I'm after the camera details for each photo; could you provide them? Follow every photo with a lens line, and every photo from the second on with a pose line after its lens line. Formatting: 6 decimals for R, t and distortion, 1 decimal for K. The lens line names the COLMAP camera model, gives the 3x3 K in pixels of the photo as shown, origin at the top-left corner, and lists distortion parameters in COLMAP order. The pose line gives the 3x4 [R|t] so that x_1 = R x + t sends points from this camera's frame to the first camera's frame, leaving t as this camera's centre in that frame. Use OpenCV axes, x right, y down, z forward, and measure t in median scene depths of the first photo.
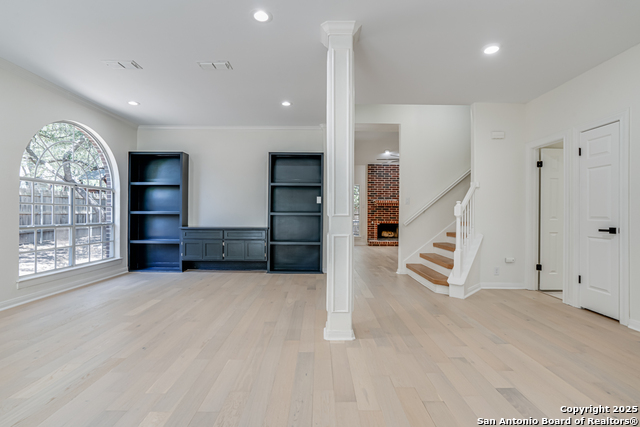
lens RADIAL K [[311.7, 0, 317.9], [0, 311.7, 211.0], [0, 0, 1]] dist [-0.006847, 0.001589]
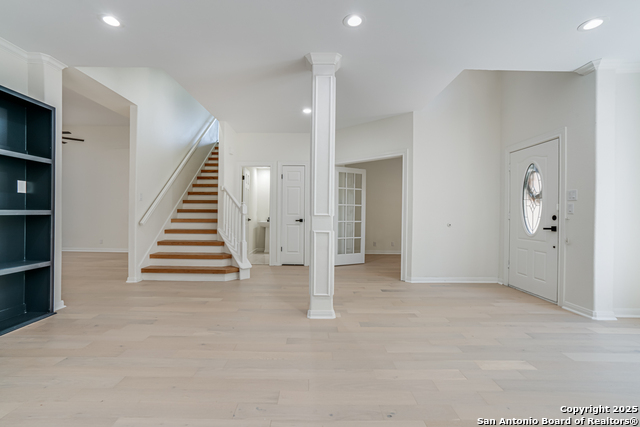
lens RADIAL K [[292.4, 0, 312.3], [0, 292.4, 216.1], [0, 0, 1]] dist [-0.032950, 0.010493]
pose [[0.008816, -0.019638, 0.999768, -0.508149], [-0.014649, 0.999697, 0.019766, -0.001360], [-0.999854, -0.014820, 0.008526, 0.501515]]
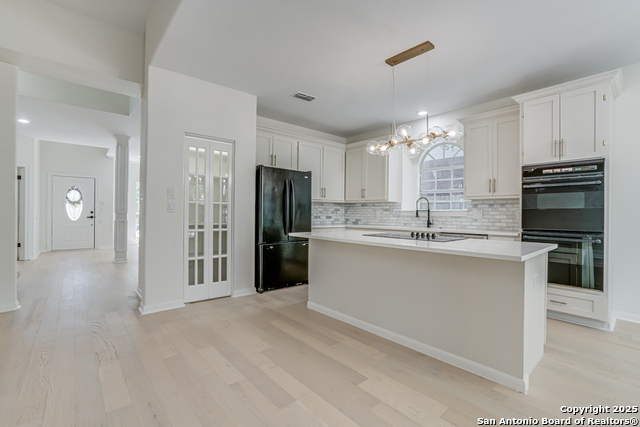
lens RADIAL K [[292.4, 0, 323.1], [0, 292.4, 212.8], [0, 0, 1]] dist [-0.032950, 0.010493]
pose [[-0.754858, -0.015090, -0.655714, 0.171284], [-0.013061, 0.999883, -0.007975, 0.005882], [0.655758, 0.002544, -0.754967, 1.815763]]
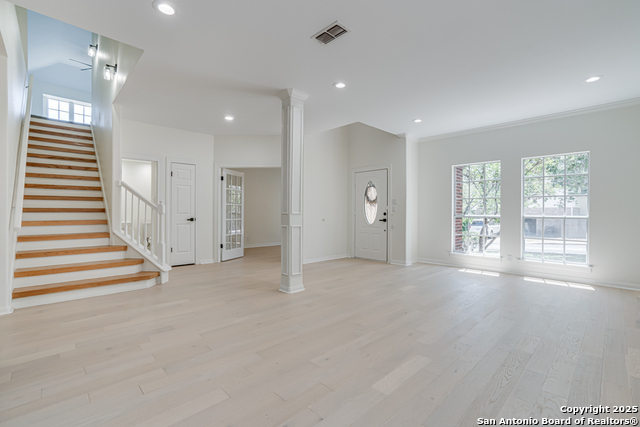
lens RADIAL K [[292.4, 0, 319.9], [0, 292.4, 214.0], [0, 0, 1]] dist [-0.032950, 0.010493]
pose [[-0.688130, -0.014061, 0.725451, -0.522357], [-0.013343, 0.999888, 0.006724, 0.002954], [-0.725464, -0.005052, -0.688241, 0.923977]]
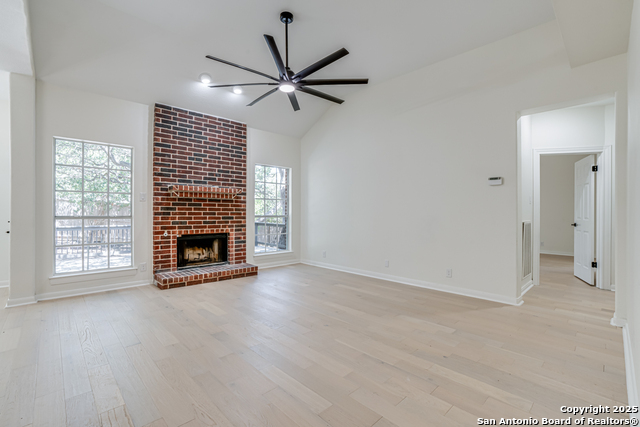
lens RADIAL K [[292.4, 0, 319.3], [0, 292.4, 211.7], [0, 0, 1]] dist [-0.032950, 0.010493]
pose [[0.730171, -0.000802, 0.683264, 0.093457], [-0.004059, 0.999977, 0.005512, 0.003079], [-0.683252, -0.006798, 0.730151, 1.005751]]
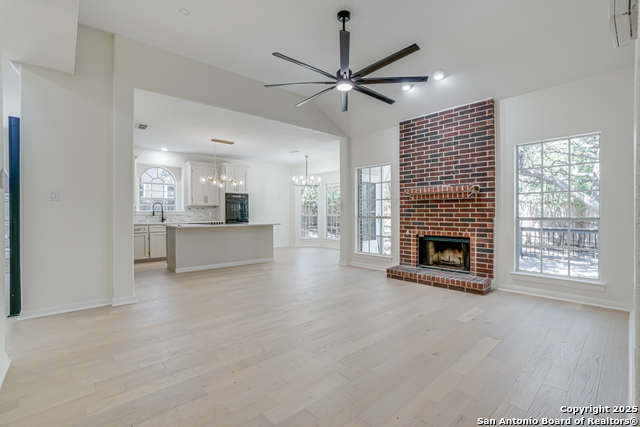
lens RADIAL K [[292.4, 0, 319.3], [0, 292.4, 216.3], [0, 0, 1]] dist [-0.032950, 0.010493]
pose [[0.666099, -0.001202, -0.745862, 0.819882], [0.010930, 0.999907, 0.008150, 0.008033], [0.745783, -0.013581, 0.666051, 1.055744]]
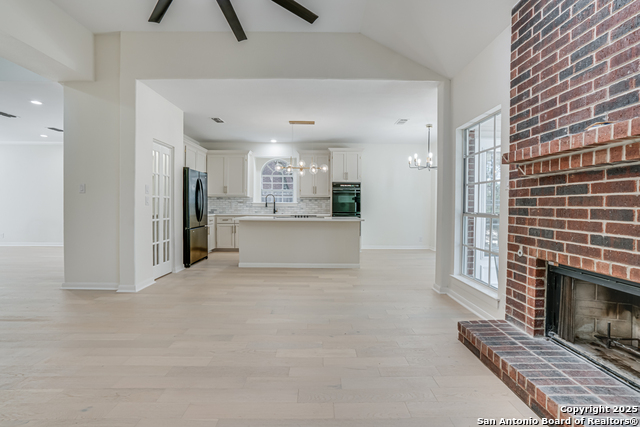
lens RADIAL K [[292.4, 0, 321.3], [0, 292.4, 212.0], [0, 0, 1]] dist [-0.032950, 0.010493]
pose [[0.009461, 0.015867, -0.999829, 0.718683], [-0.002080, 0.999872, 0.015848, 0.008951], [0.999953, 0.001929, 0.009493, 1.586676]]
